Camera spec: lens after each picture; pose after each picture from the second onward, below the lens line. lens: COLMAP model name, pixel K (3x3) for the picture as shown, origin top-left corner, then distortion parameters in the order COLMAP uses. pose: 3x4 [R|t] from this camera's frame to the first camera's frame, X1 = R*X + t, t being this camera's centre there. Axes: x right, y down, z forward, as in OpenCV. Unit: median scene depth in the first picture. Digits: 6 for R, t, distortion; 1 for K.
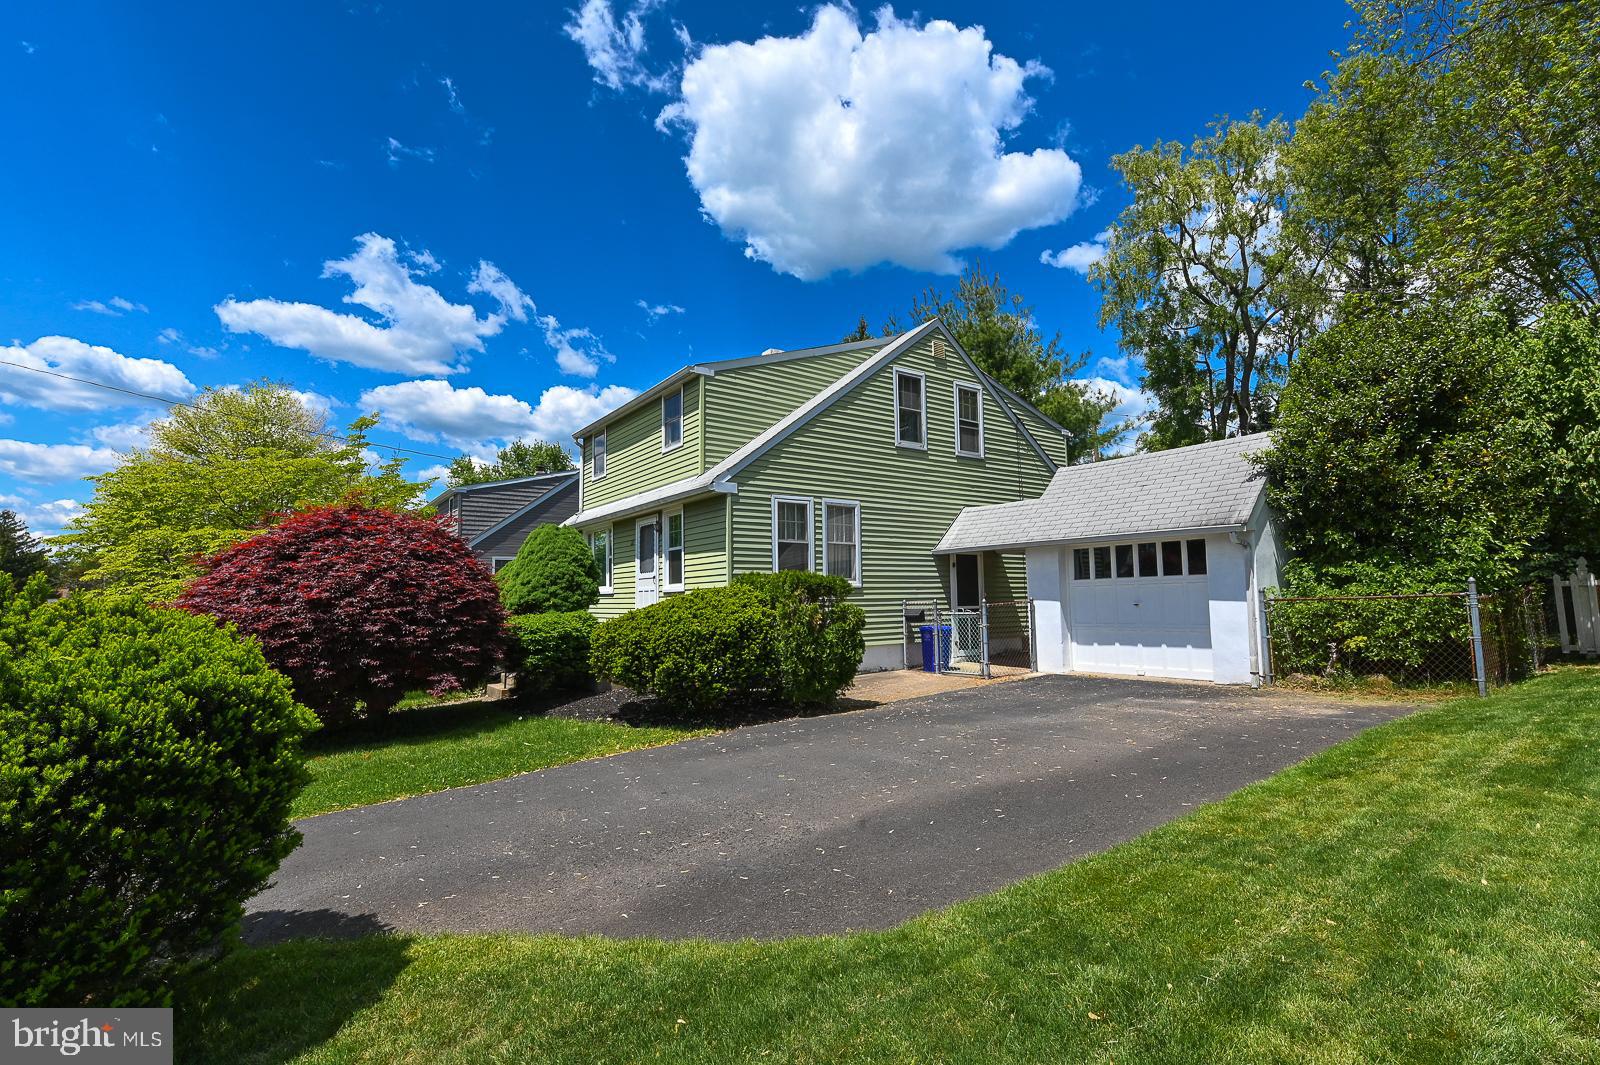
lens RADIAL K [[808.3, 0, 800.0], [0, 808.3, 532.5], [0, 0, 1]] dist [0.035091, -0.000322]
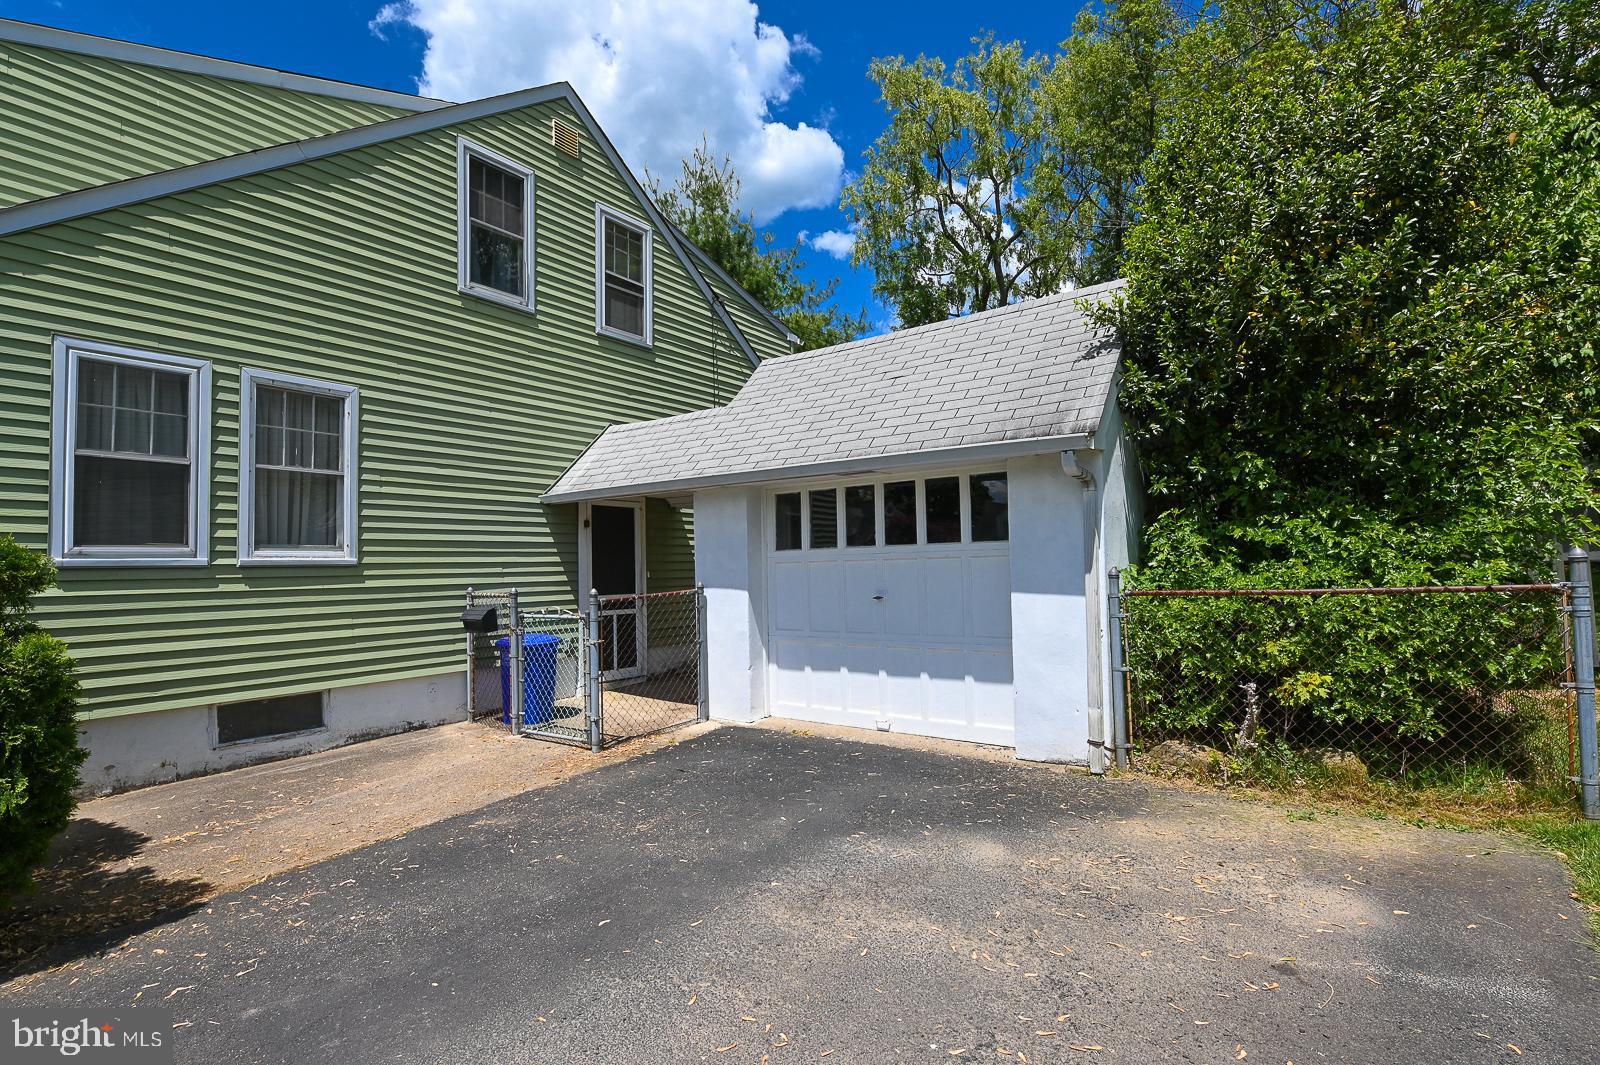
lens RADIAL K [[808.3, 0, 800.0], [0, 808.3, 532.5], [0, 0, 1]] dist [0.035091, -0.000322]
pose [[0.958672, 0.012624, 0.284235, 0.188415], [-0.022664, 0.999229, 0.032062, 0.026886], [-0.283611, -0.037179, 0.958218, 0.450142]]
